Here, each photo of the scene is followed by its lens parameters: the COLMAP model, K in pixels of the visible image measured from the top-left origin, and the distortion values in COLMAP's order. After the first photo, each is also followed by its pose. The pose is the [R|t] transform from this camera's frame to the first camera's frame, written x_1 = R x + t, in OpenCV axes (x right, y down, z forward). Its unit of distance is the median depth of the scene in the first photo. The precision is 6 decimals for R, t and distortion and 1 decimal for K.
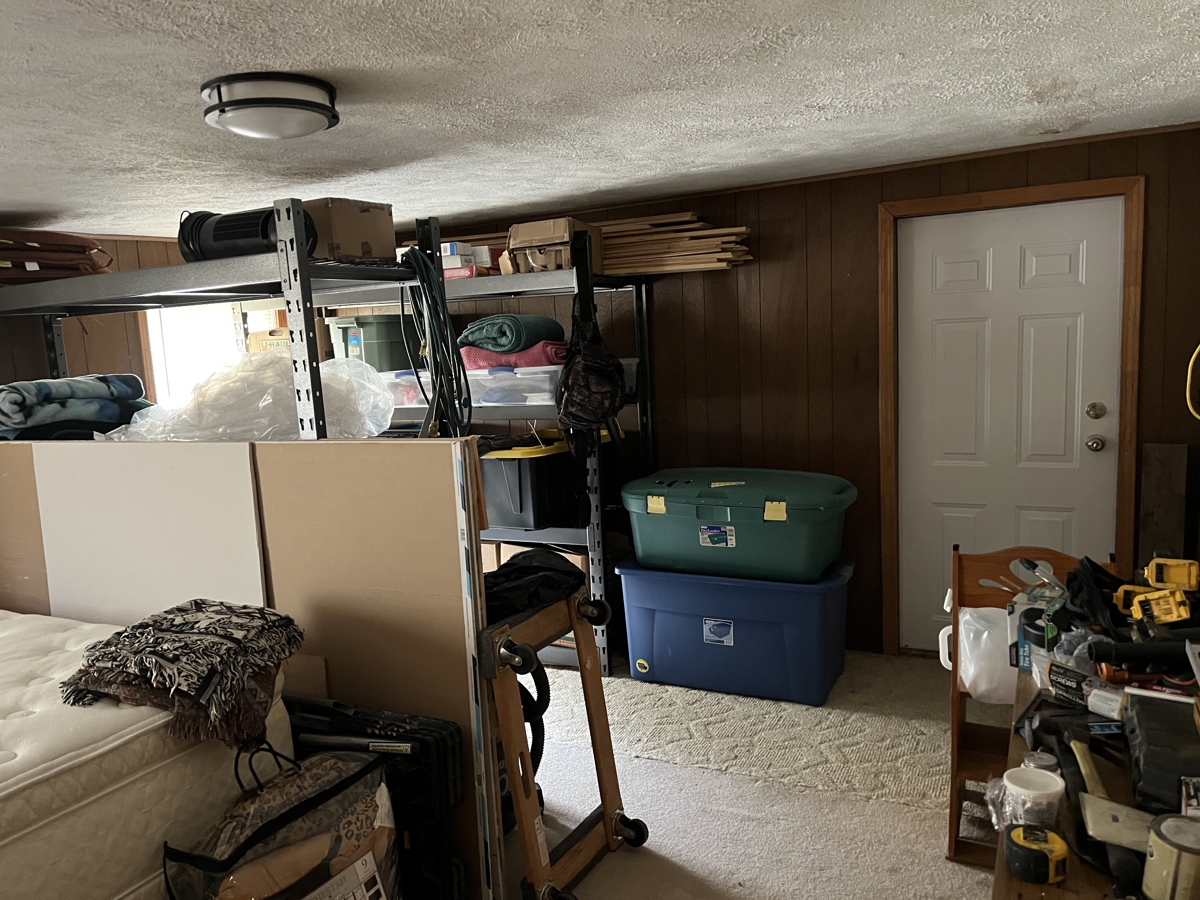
lens RADIAL K [[900.7, 0, 600.0], [0, 900.7, 450.0], [0, 0, 1]] dist [0.039053, -0.003859]
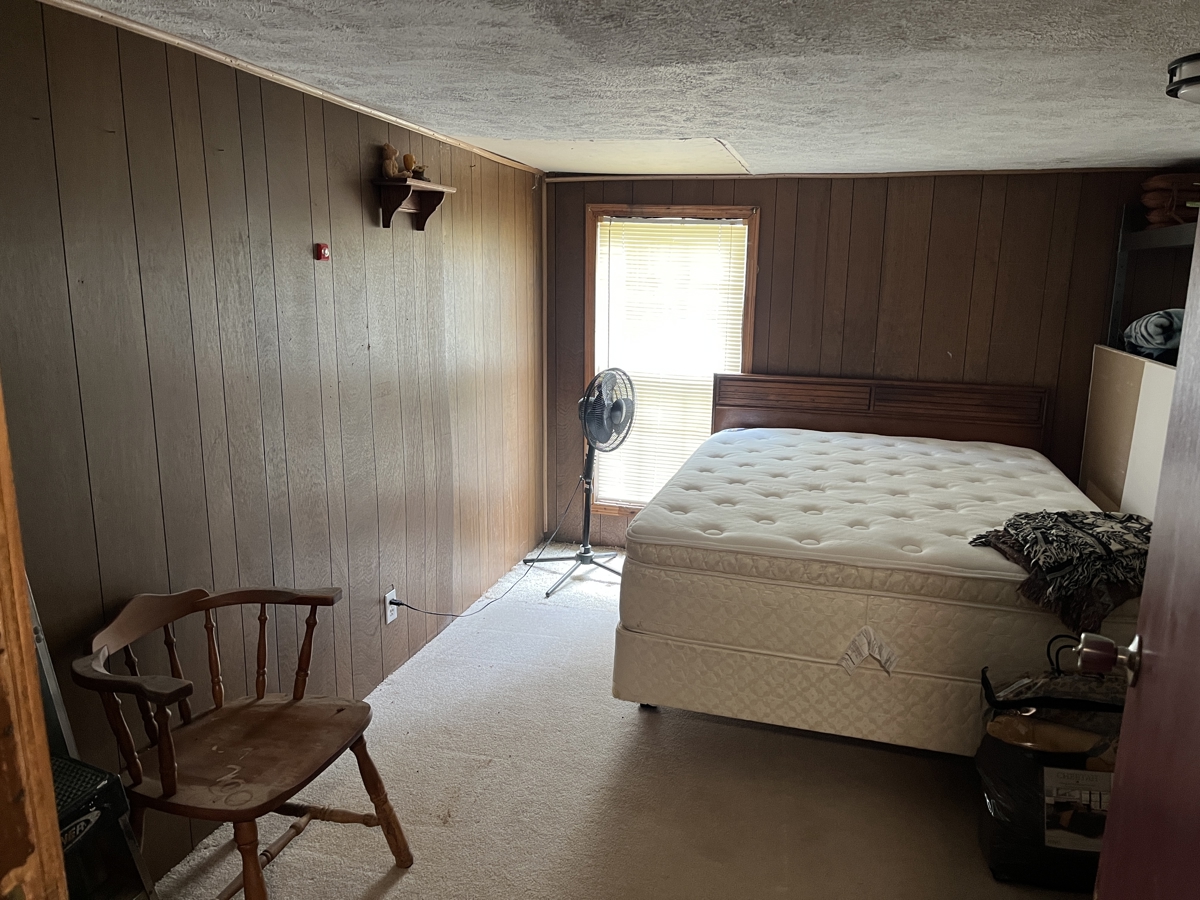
lens RADIAL K [[900.7, 0, 600.0], [0, 900.7, 450.0], [0, 0, 1]] dist [0.039053, -0.003859]
pose [[0.197668, 0.248110, -0.948350, 0.566639], [-0.145719, 0.964128, 0.221865, -0.082713], [0.969378, 0.094337, 0.226732, 0.081852]]
